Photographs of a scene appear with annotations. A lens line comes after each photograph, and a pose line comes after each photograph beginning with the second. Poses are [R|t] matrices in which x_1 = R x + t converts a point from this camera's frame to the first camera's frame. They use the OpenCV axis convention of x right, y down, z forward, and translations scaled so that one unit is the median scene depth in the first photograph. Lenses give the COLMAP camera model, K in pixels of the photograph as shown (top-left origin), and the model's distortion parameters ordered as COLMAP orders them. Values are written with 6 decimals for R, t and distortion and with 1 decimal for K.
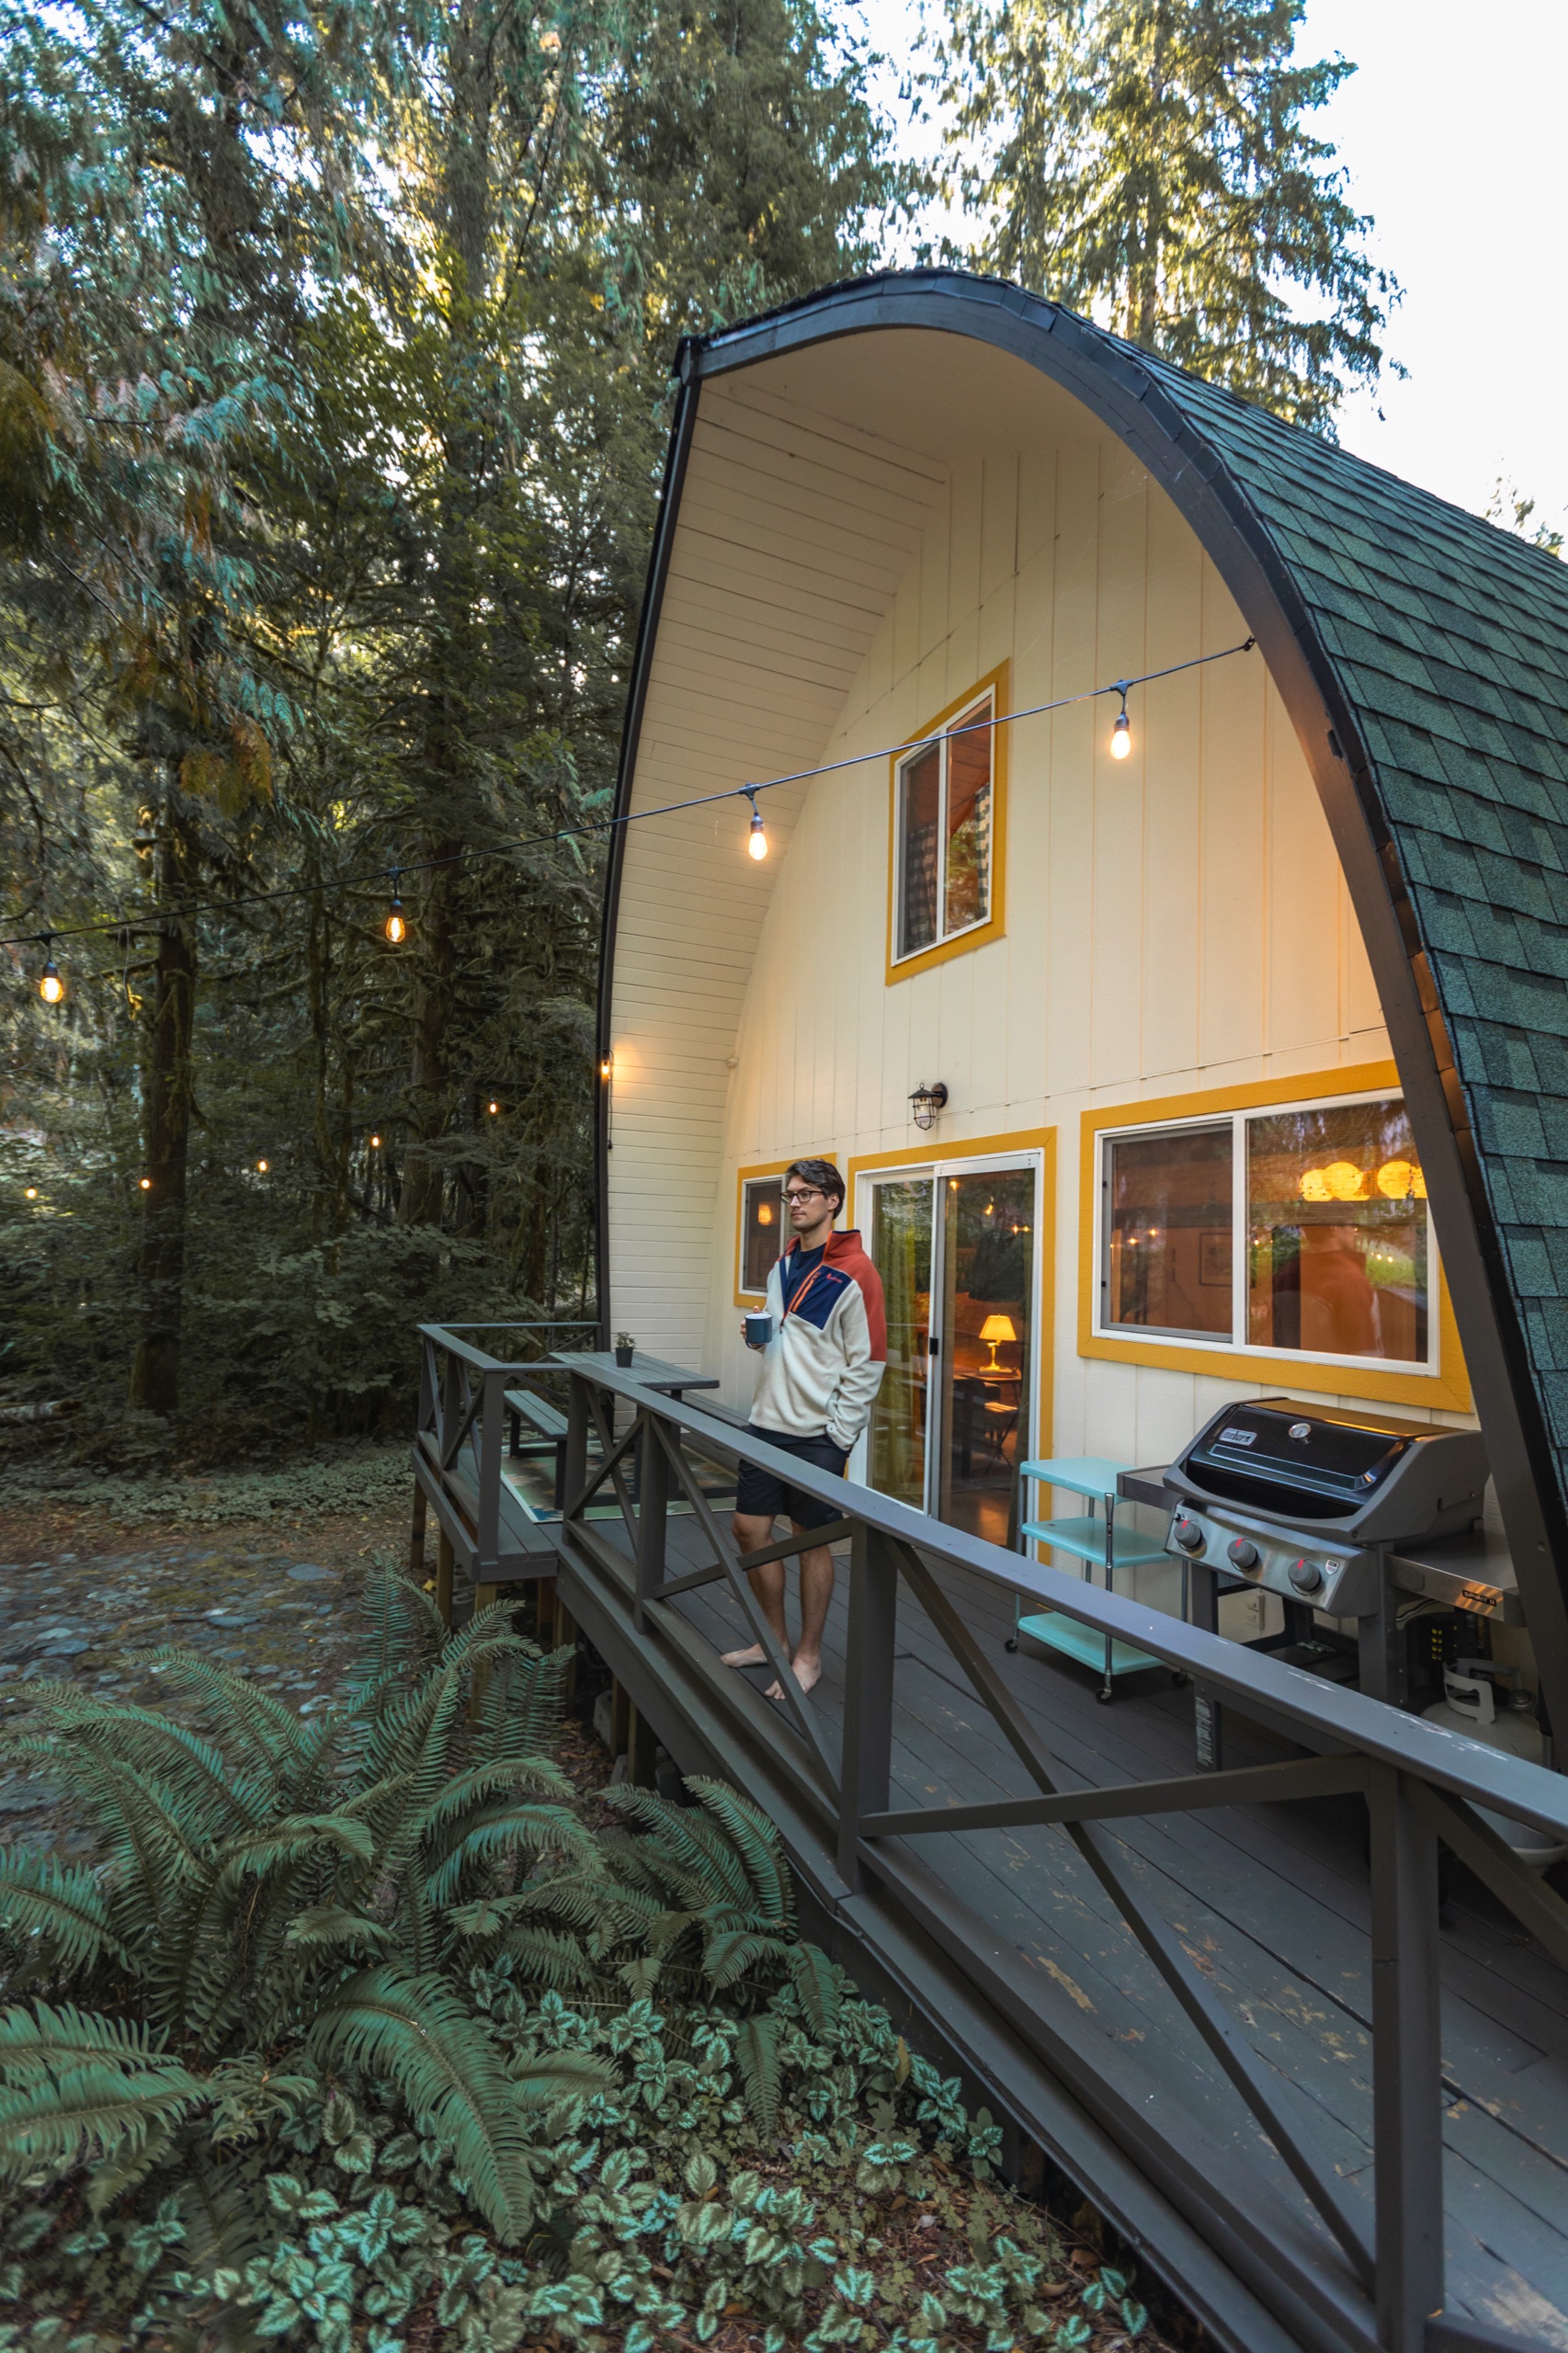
lens RADIAL K [[1038.0, 0, 784.0], [0, 1038.0, 1176.5], [0, 0, 1]] dist [0.007820, -0.000949]
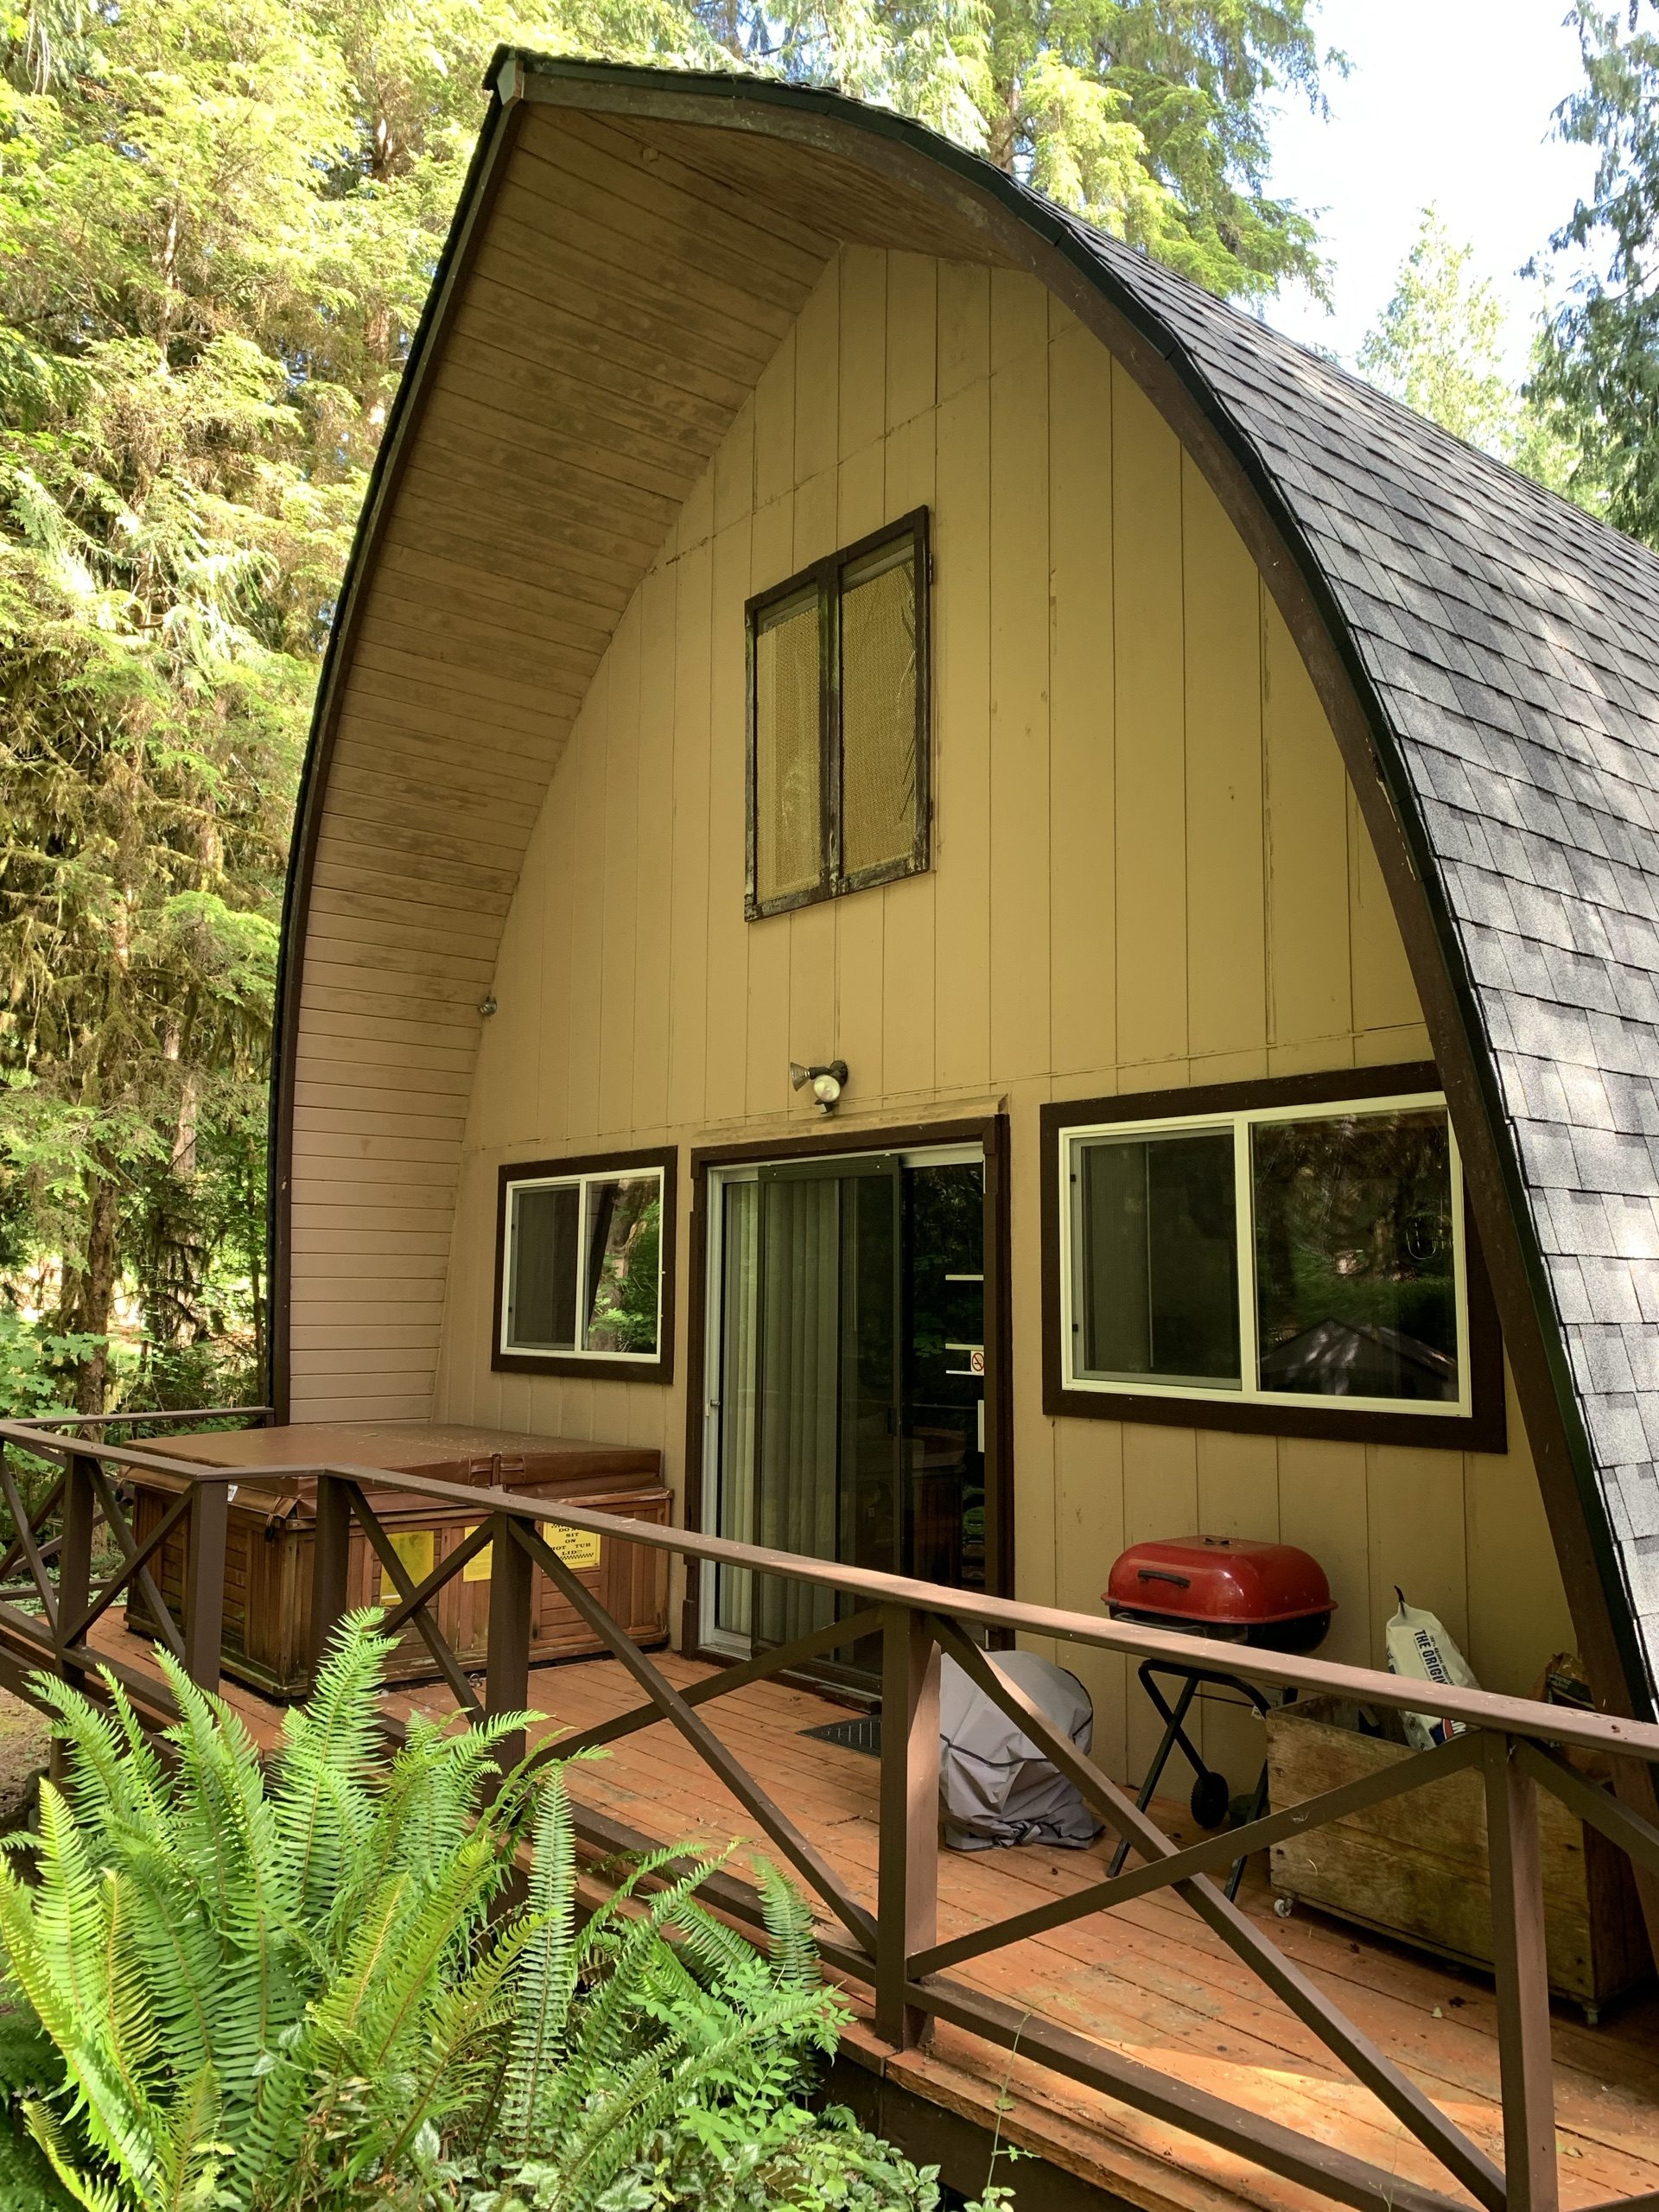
lens RADIAL K [[1684.7, 0, 827.8], [0, 1684.7, 1042.8], [0, 0, 1]] dist [0.029797, -0.033198]
pose [[0.969796, 0.017900, 0.243258, -0.333899], [-0.002032, 0.997862, -0.065324, -0.042303], [-0.243907, 0.062857, 0.967759, -0.377094]]
